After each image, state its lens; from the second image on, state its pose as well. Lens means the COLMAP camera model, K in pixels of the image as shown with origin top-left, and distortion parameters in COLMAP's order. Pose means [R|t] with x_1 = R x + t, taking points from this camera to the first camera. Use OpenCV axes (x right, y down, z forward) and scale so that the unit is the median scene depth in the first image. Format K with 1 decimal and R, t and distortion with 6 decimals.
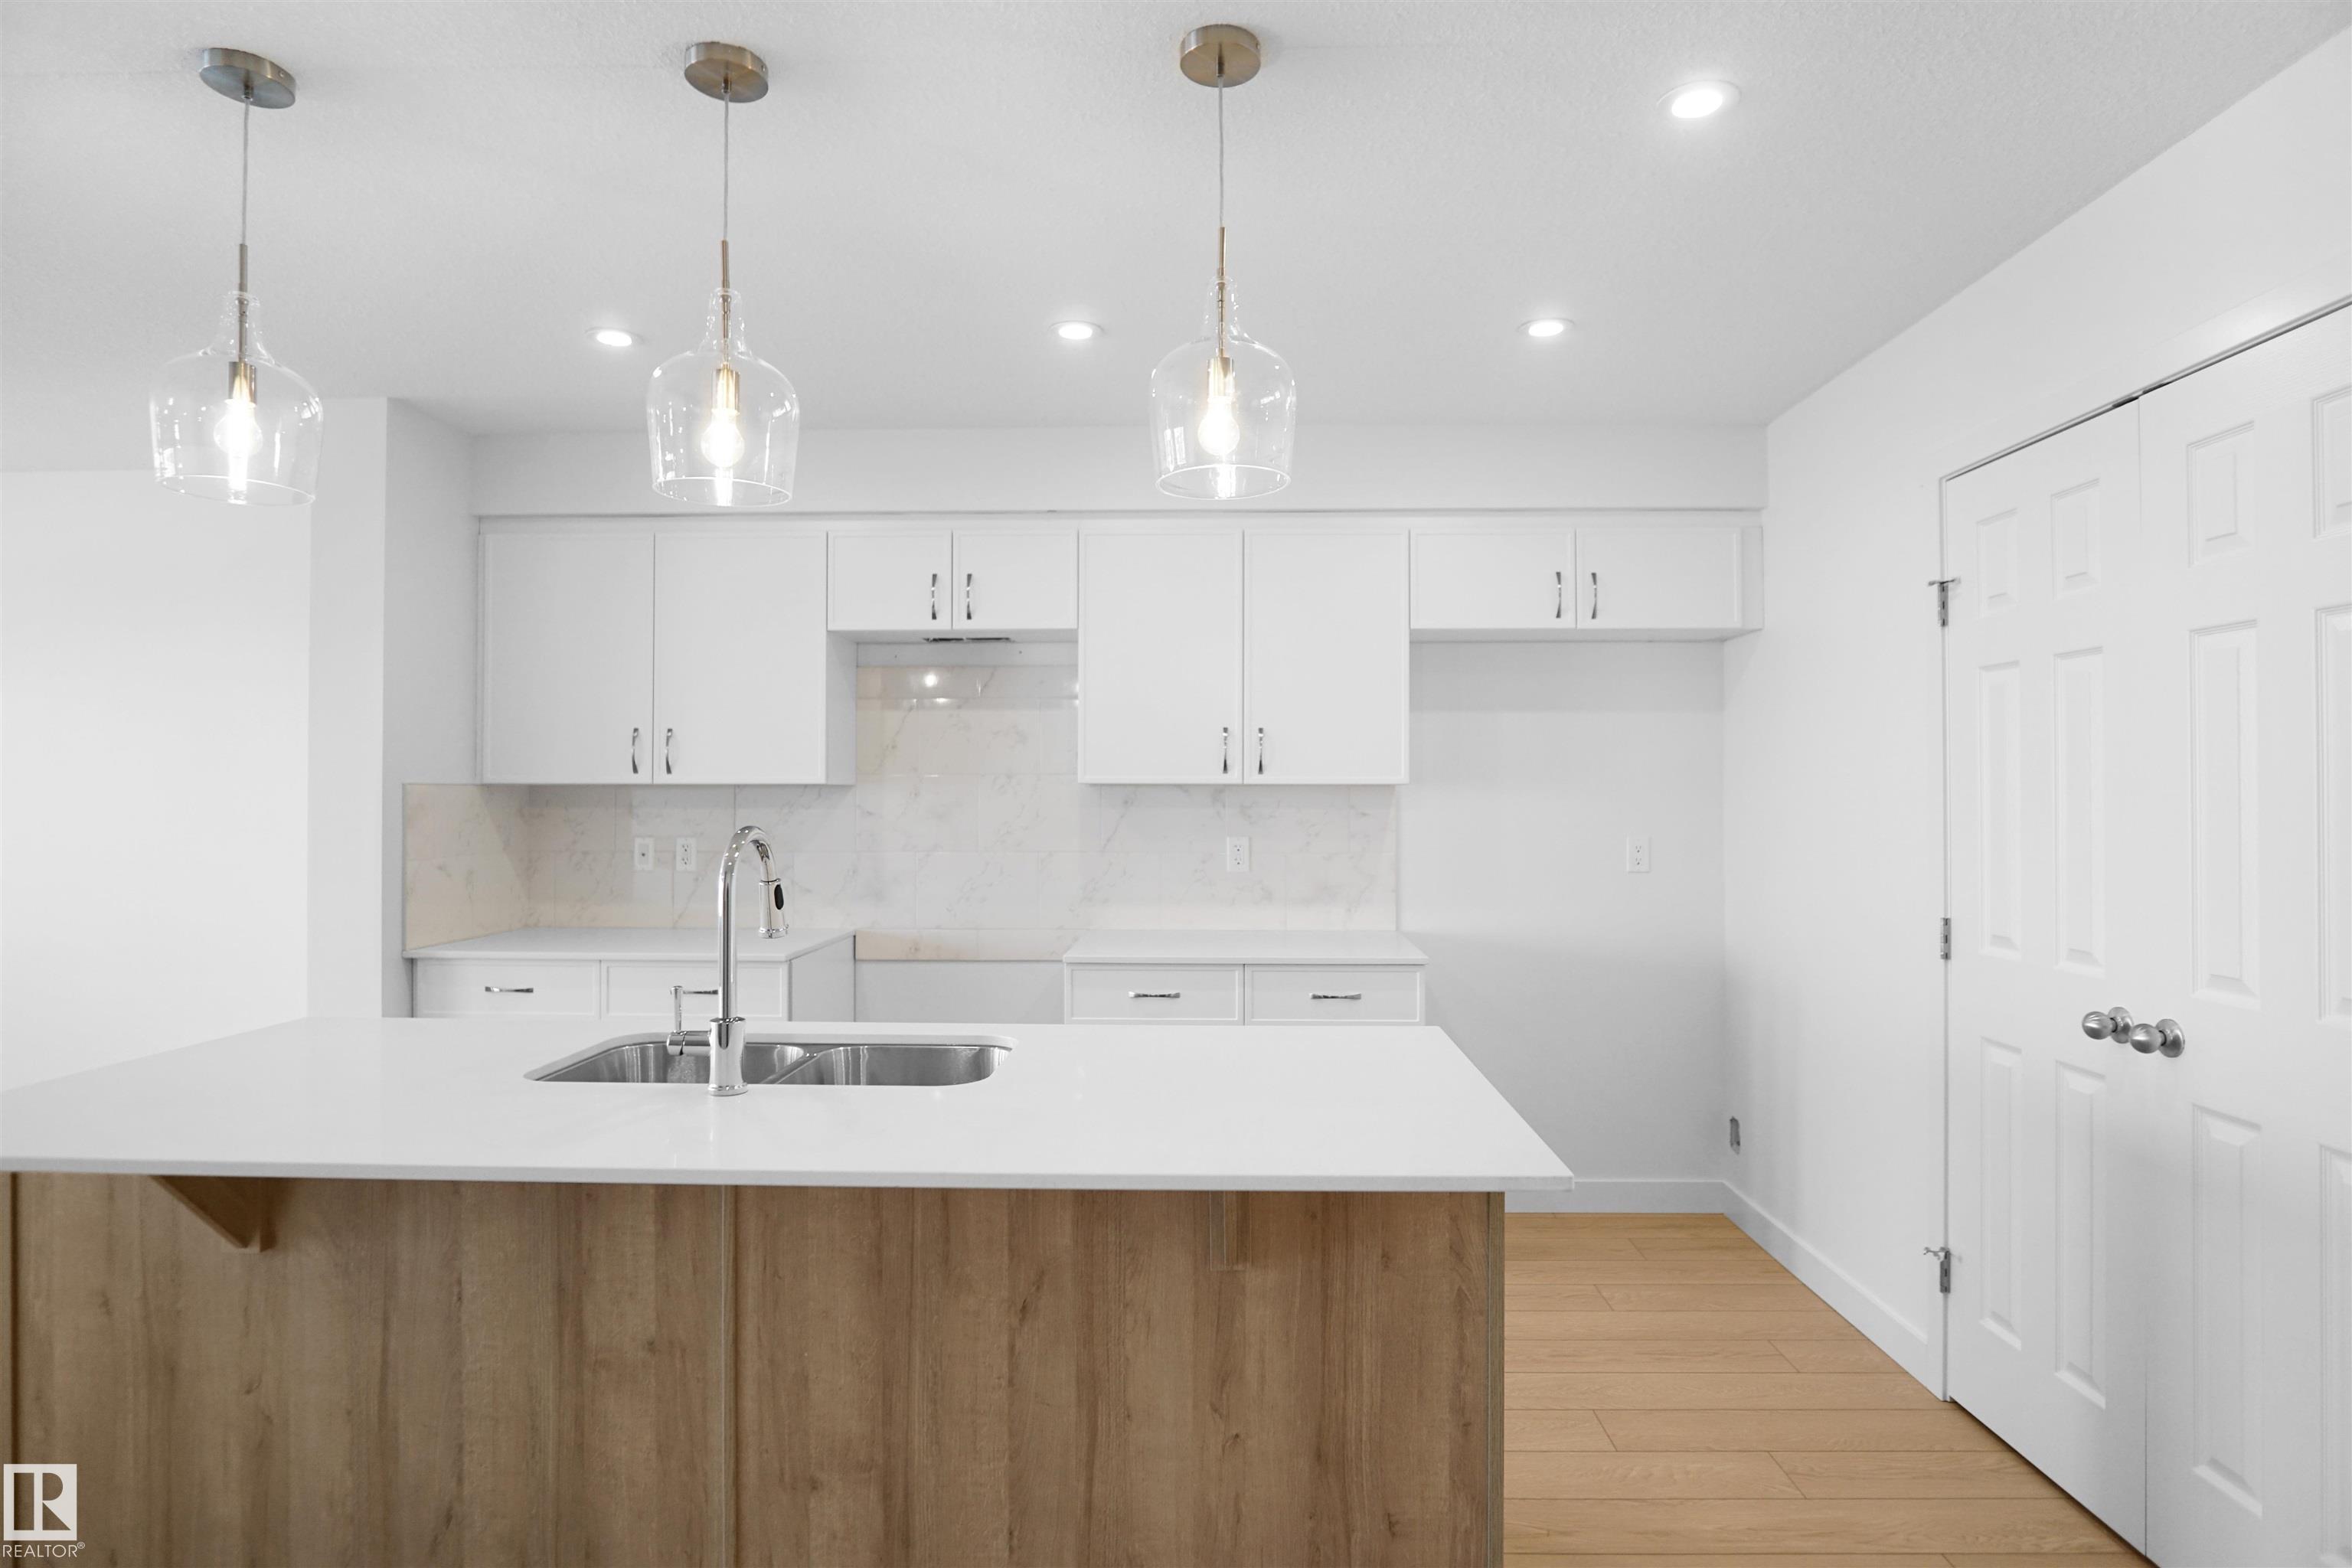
lens RADIAL K [[1304.4, 0, 1209.1], [0, 1304.4, 777.0], [0, 0, 1]] dist [-0.021652, 0.000946]
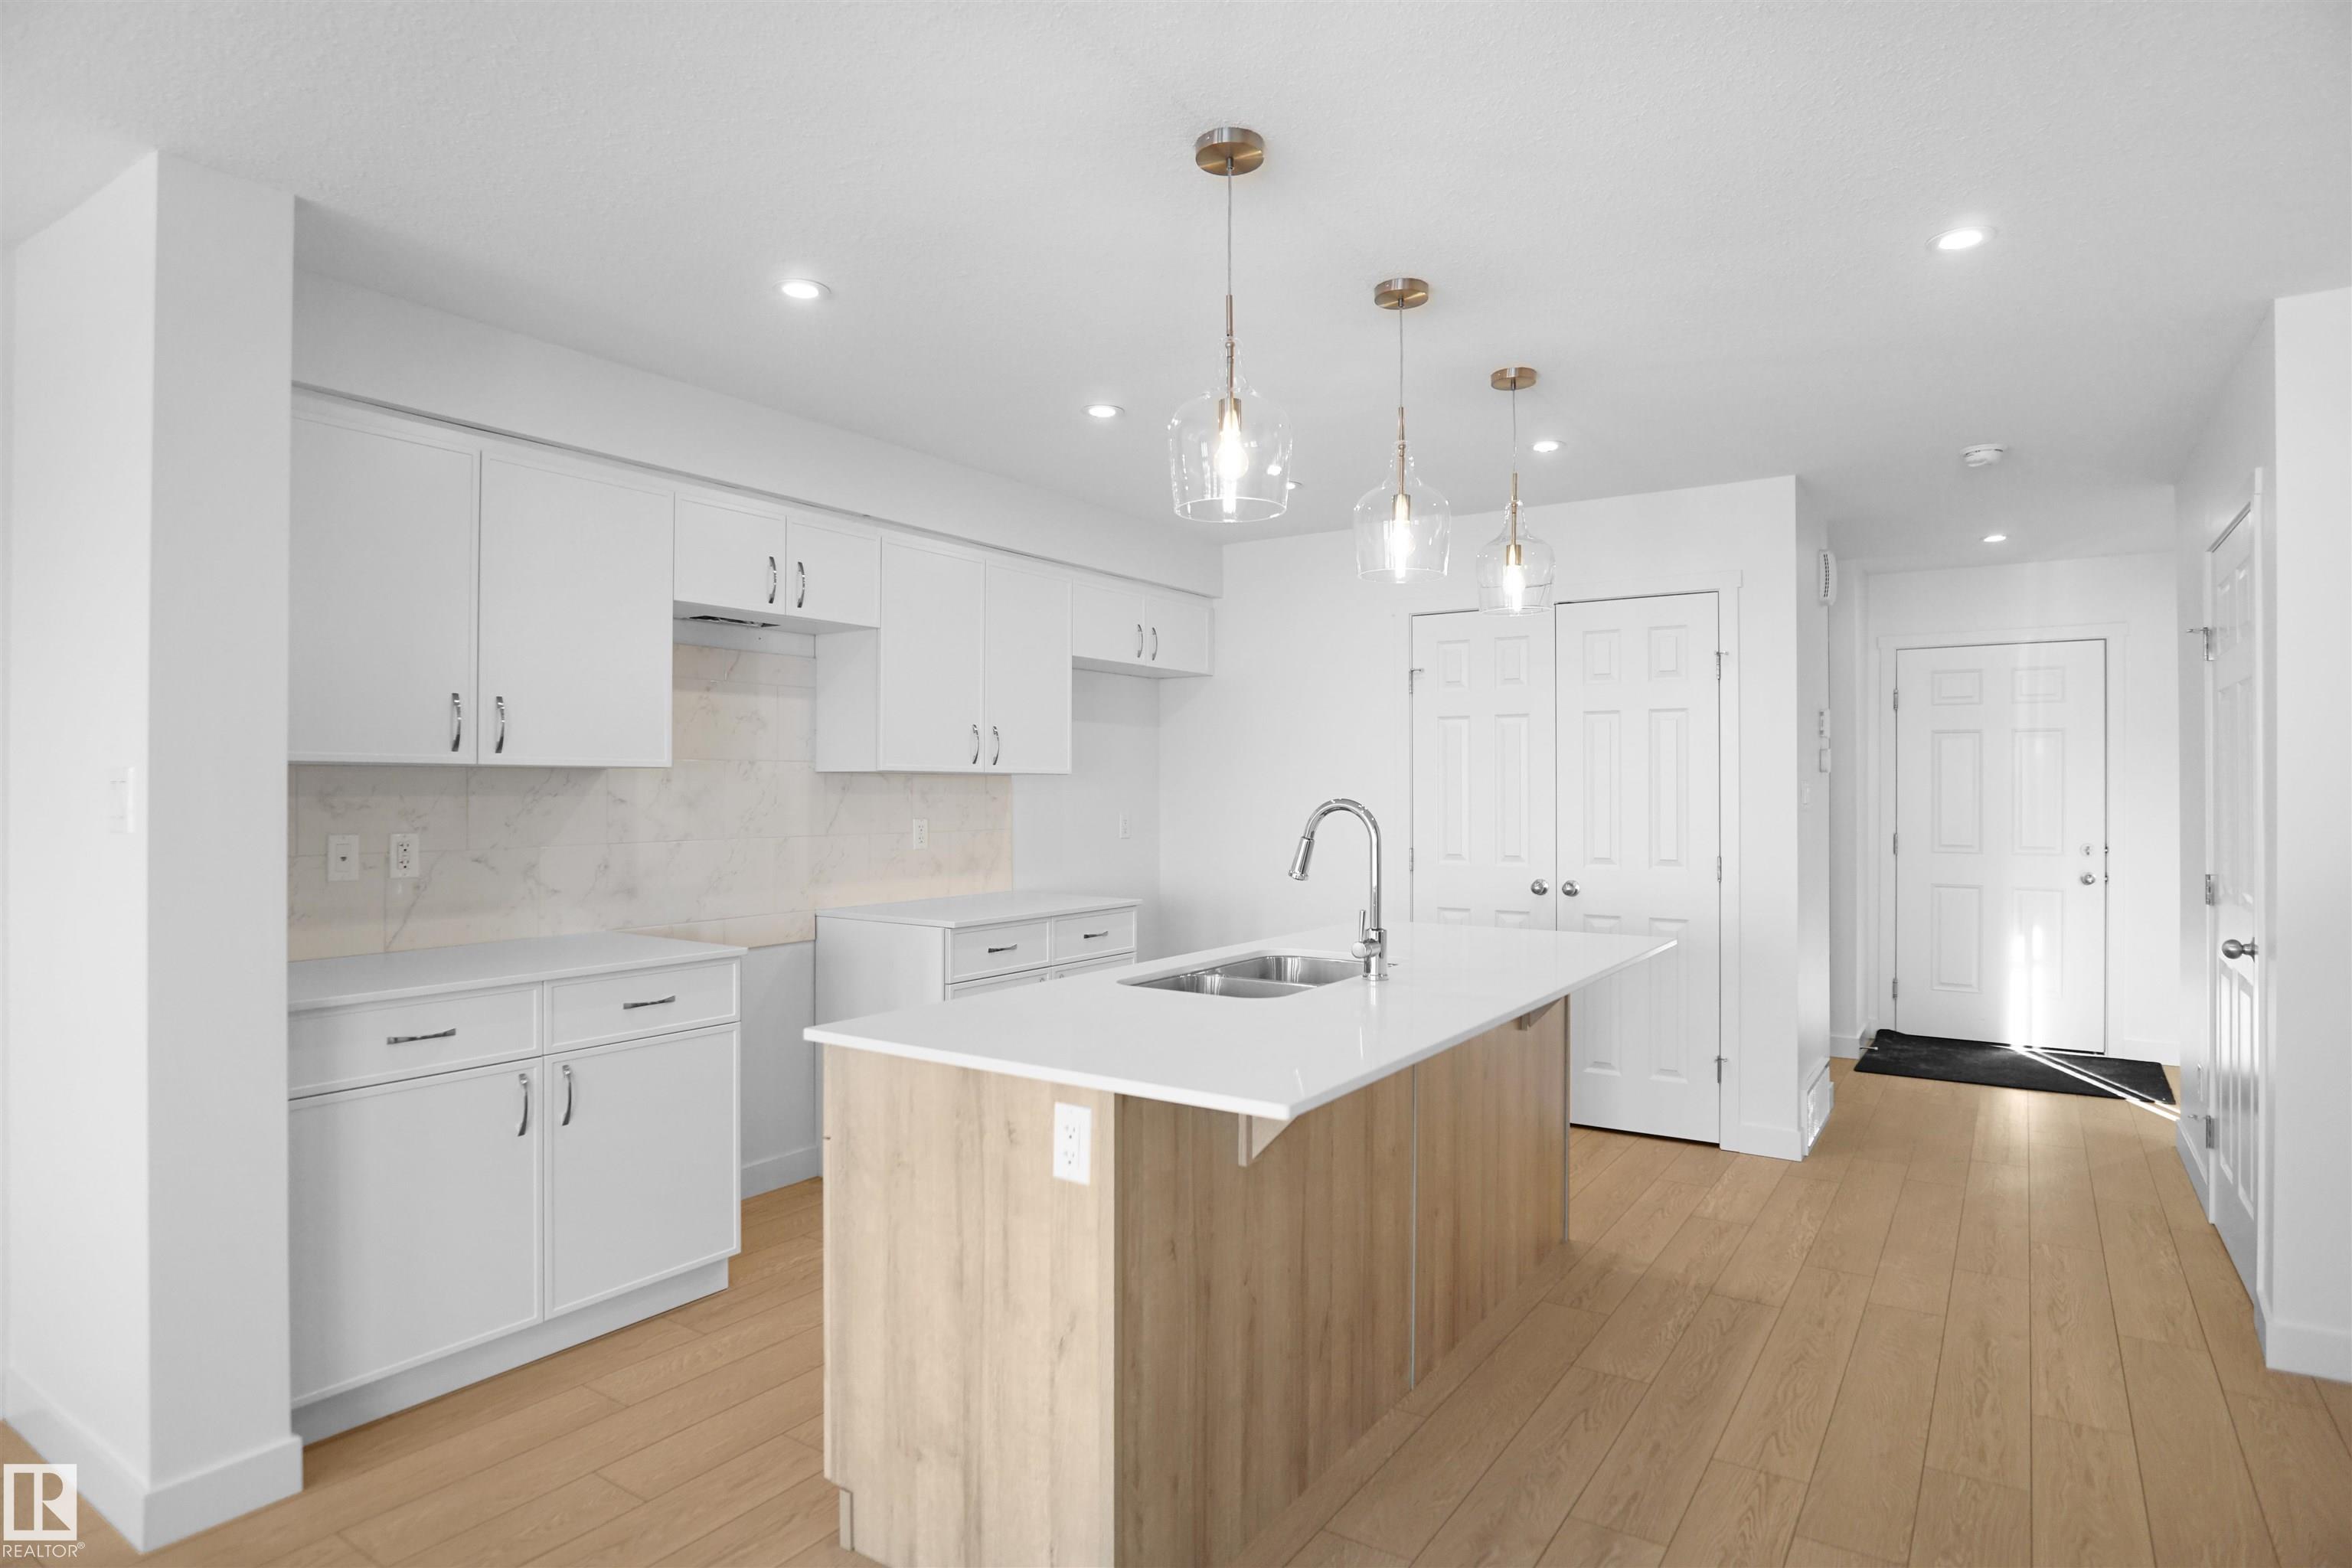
lens RADIAL K [[1304.4, 0, 1209.1], [0, 1304.4, 777.0], [0, 0, 1]] dist [-0.021652, 0.000946]
pose [[0.511330, 0.007406, 0.859352, -0.897206], [-0.012236, 0.999924, -0.001337, 0.008430], [-0.859297, -0.009831, 0.511382, 0.211303]]
